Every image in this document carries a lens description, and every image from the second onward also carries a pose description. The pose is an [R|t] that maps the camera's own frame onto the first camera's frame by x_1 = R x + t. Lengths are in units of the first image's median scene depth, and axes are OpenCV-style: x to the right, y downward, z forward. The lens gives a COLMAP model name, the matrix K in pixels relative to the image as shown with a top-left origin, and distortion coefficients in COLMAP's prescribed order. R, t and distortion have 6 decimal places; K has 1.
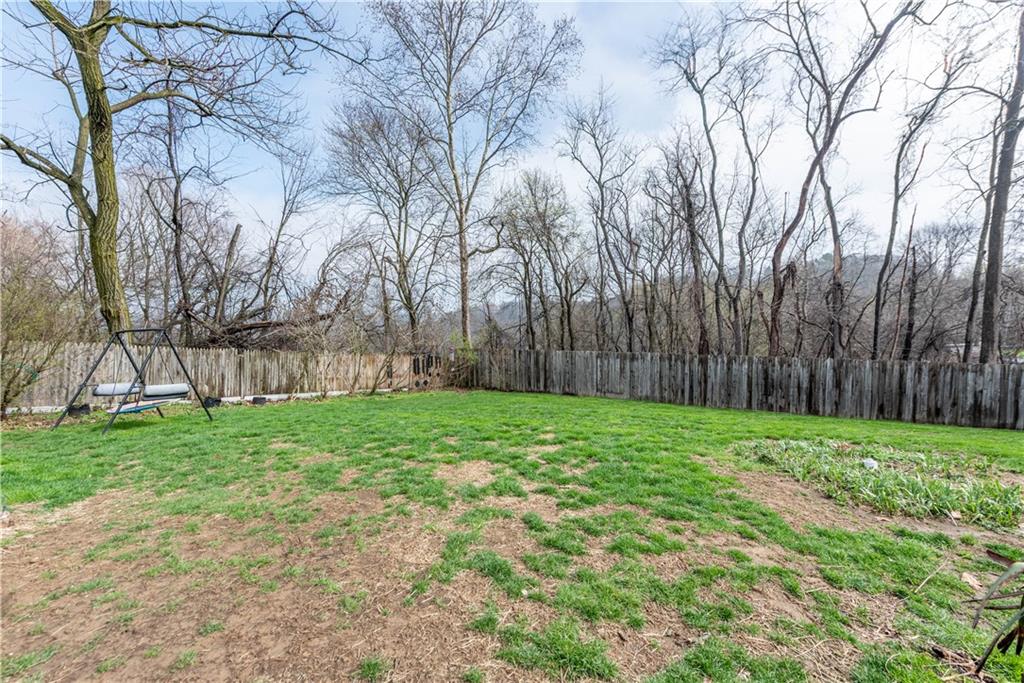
lens RADIAL K [[410.2, 0, 523.2], [0, 410.2, 340.9], [0, 0, 1]] dist [0.006288, 0.000038]
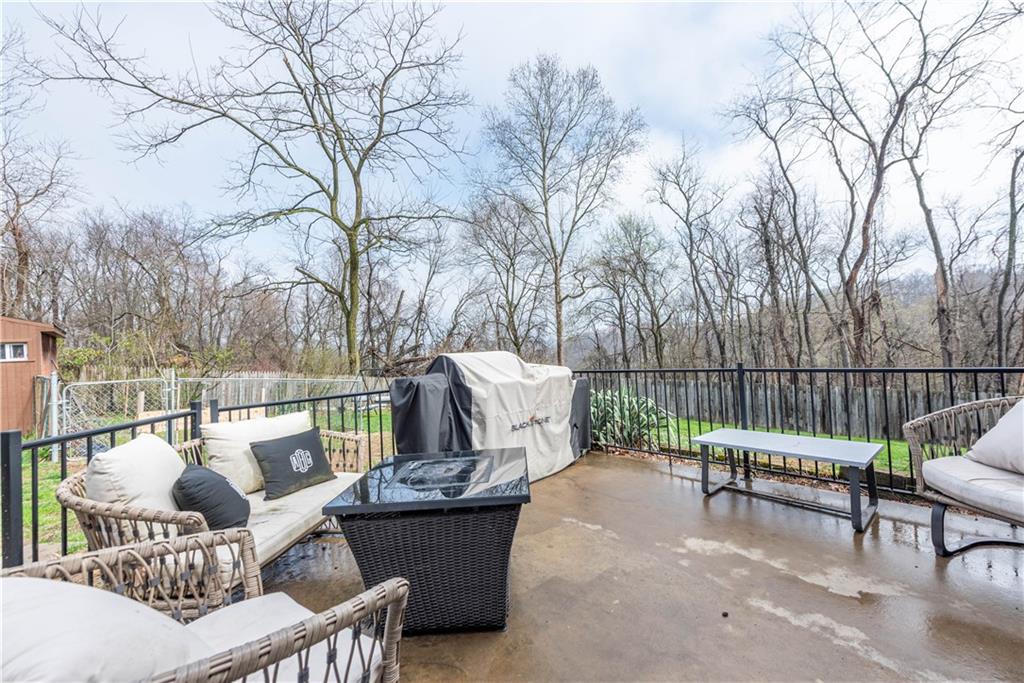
lens RADIAL K [[399.2, 0, 517.5], [0, 399.2, 343.9], [0, 0, 1]] dist [0.002076, 0.000025]
pose [[0.954899, -0.021882, -0.296124, 0.090859], [0.005140, 0.998350, -0.057197, -0.008790], [0.296886, 0.053095, 0.953436, -0.176344]]
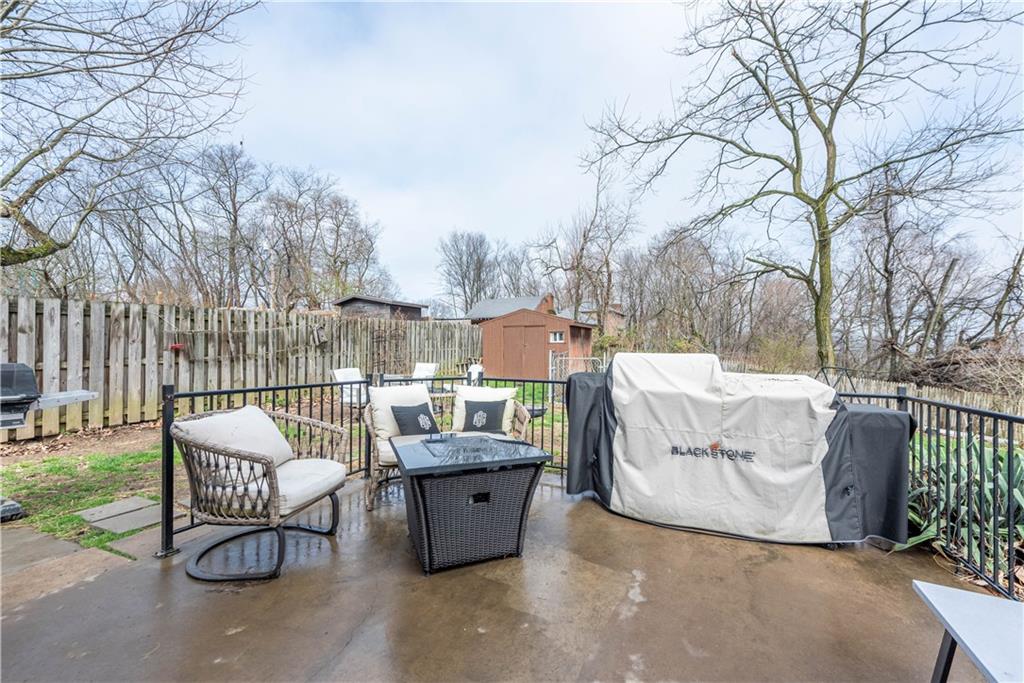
lens RADIAL K [[399.2, 0, 517.5], [0, 399.2, 343.9], [0, 0, 1]] dist [0.002076, 0.000025]
pose [[0.097711, 0.015355, -0.995096, 0.143820], [-0.063613, 0.997933, 0.009153, -0.014232], [0.993180, 0.062406, 0.098486, -0.112866]]
